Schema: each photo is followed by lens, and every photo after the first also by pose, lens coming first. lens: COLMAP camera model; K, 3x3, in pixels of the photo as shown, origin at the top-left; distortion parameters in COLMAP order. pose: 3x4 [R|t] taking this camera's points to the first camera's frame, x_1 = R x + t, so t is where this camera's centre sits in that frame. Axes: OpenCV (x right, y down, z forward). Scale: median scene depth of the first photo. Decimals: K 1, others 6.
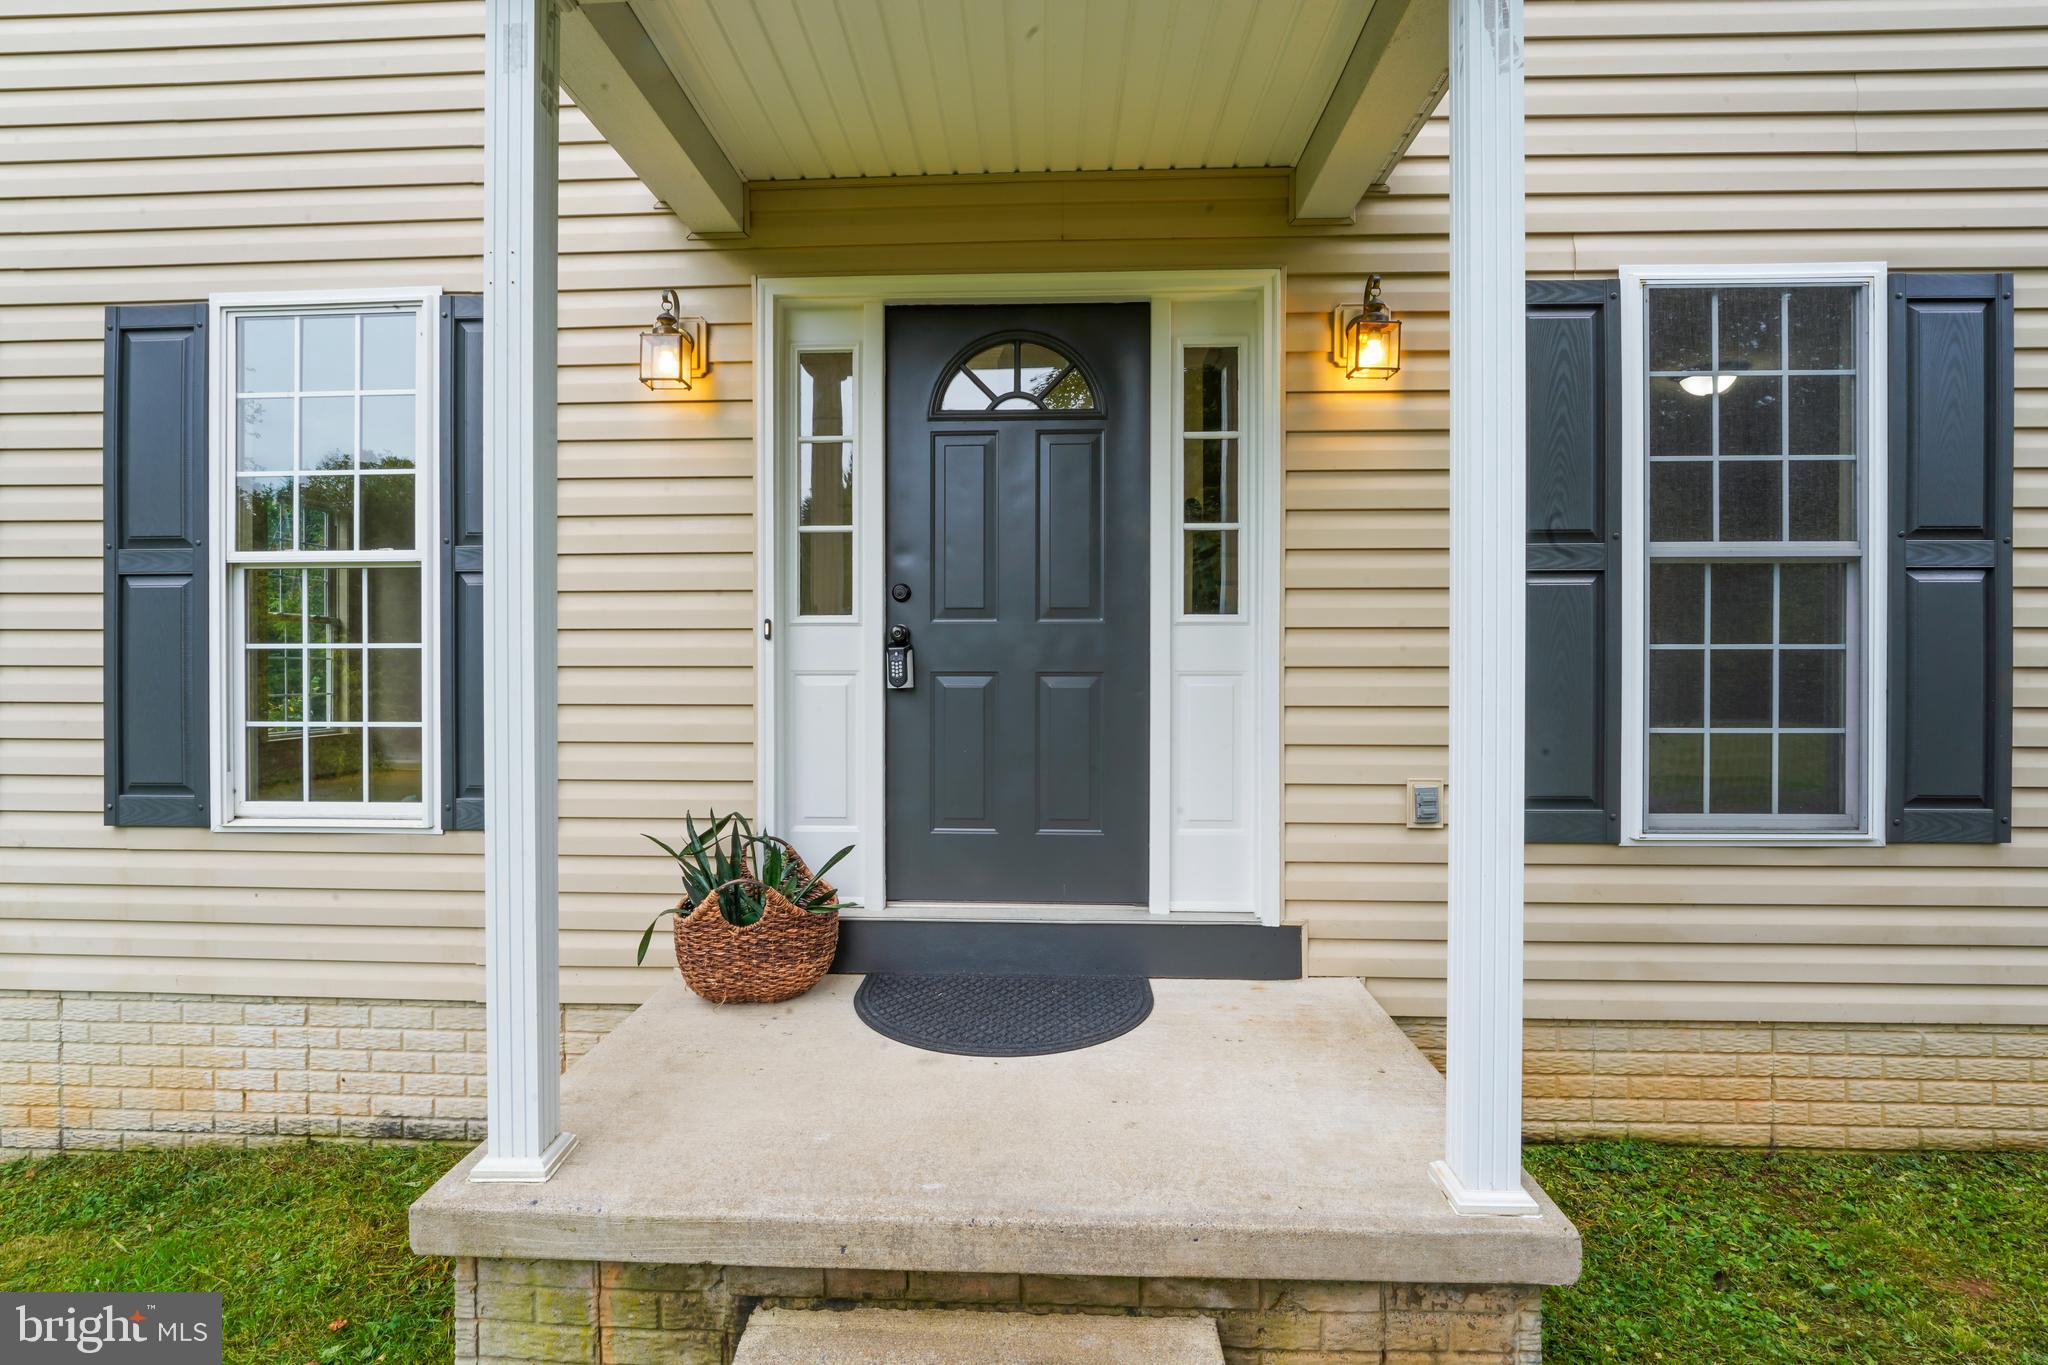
lens RADIAL K [[1046.0, 0, 1025.4], [0, 1046.0, 677.8], [0, 0, 1]] dist [-0.012645, -0.002479]
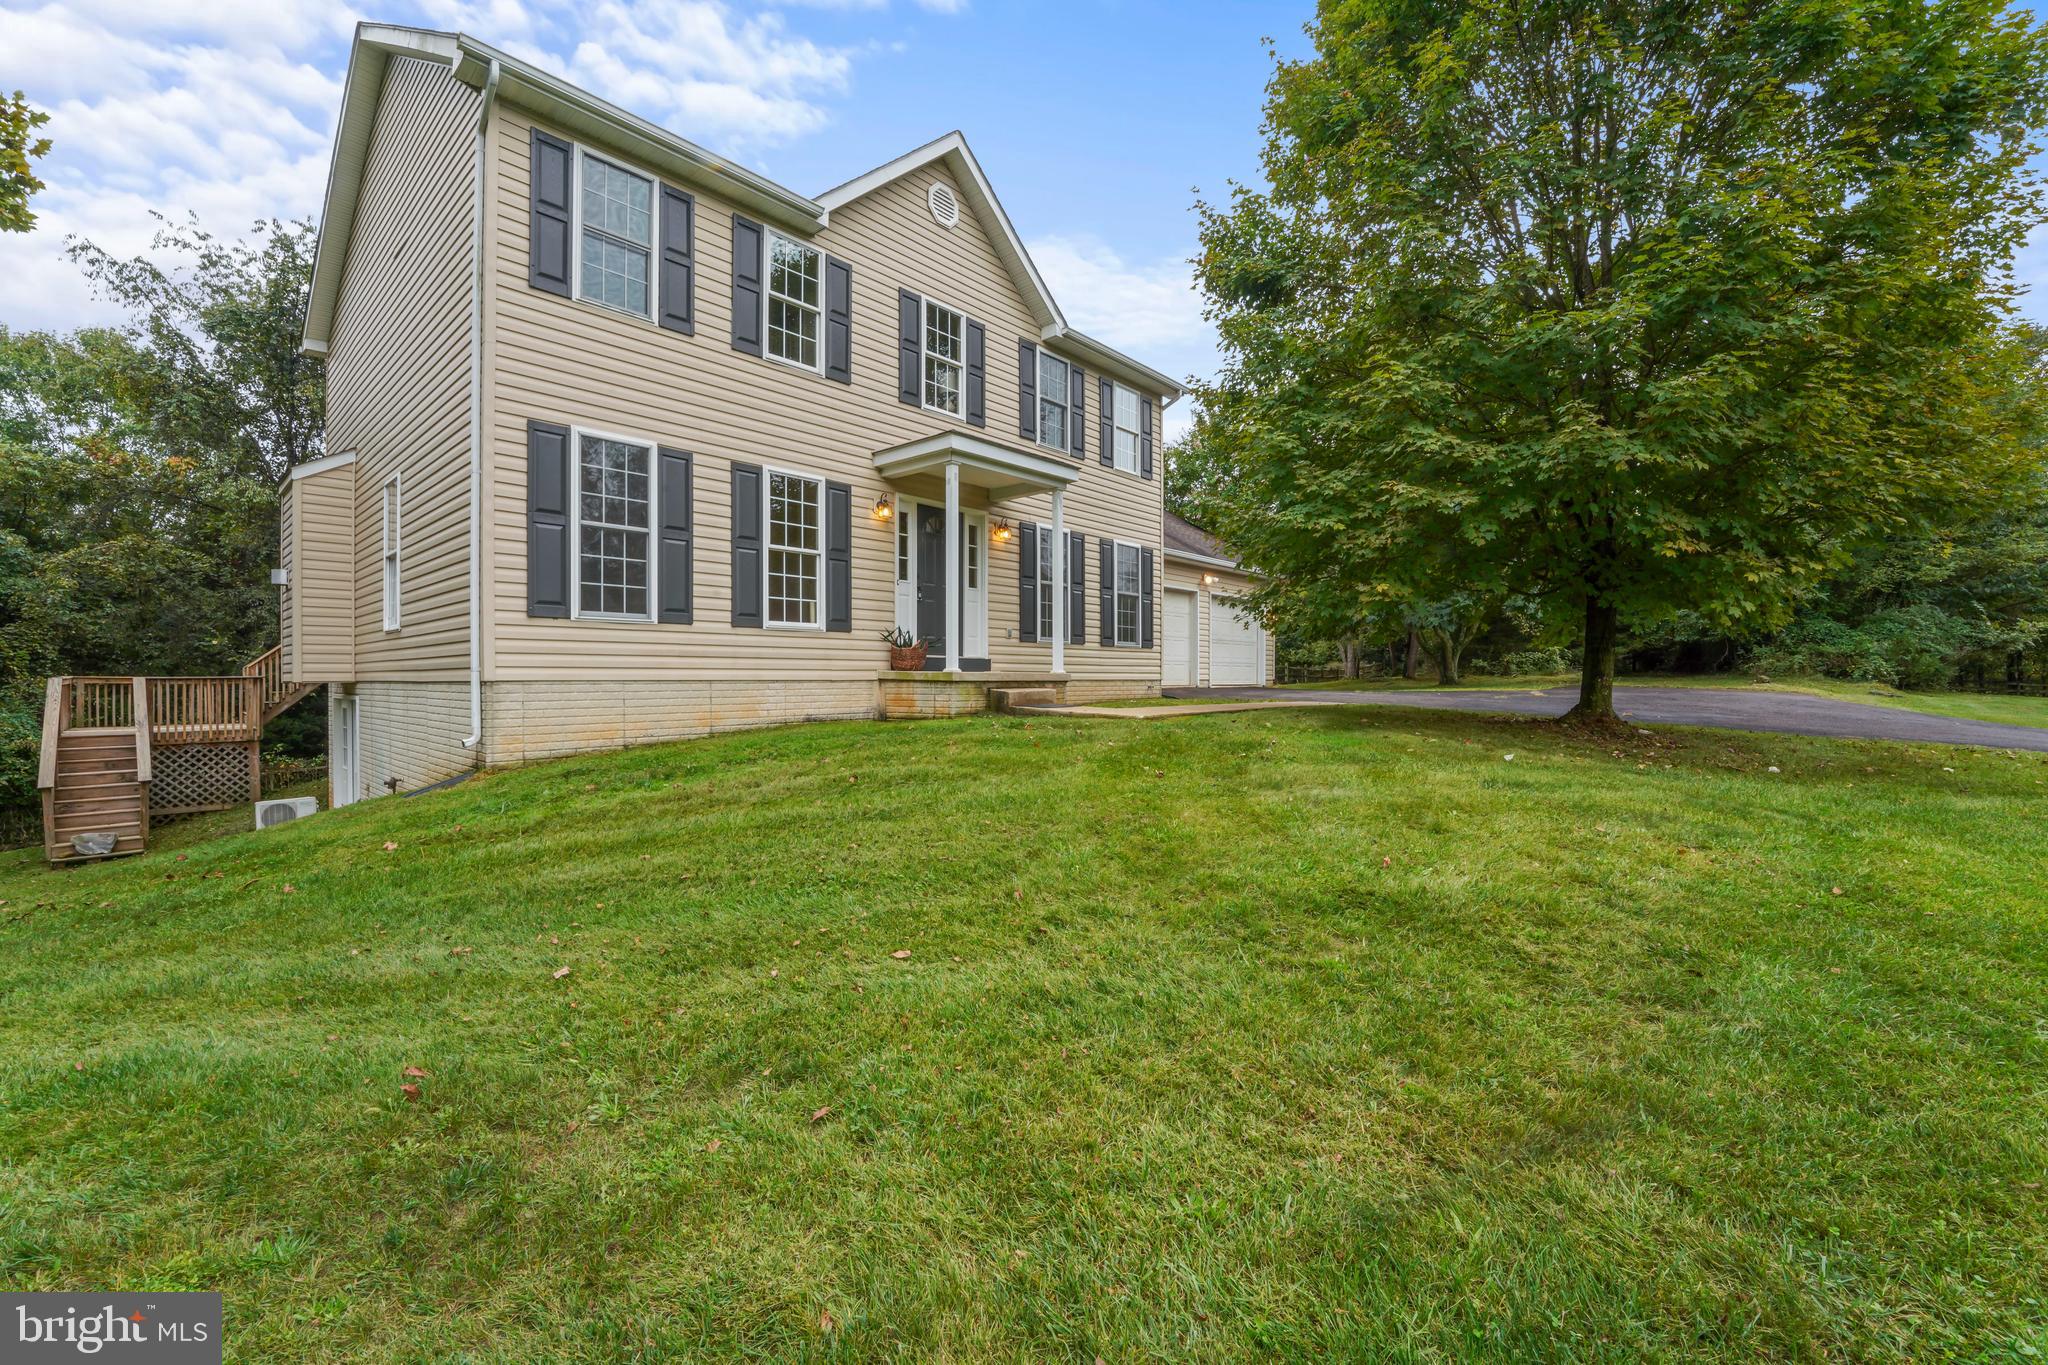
lens RADIAL K [[828.6, 0, 1013.3], [0, 828.6, 677.3], [0, 0, 1]] dist [-0.025127, 0.000924]
pose [[0.633237, 0.000363, 0.773958, -2.293626], [0.004296, 0.999983, -0.003984, 0.312587], [-0.773946, 0.005848, 0.633225, -1.248635]]
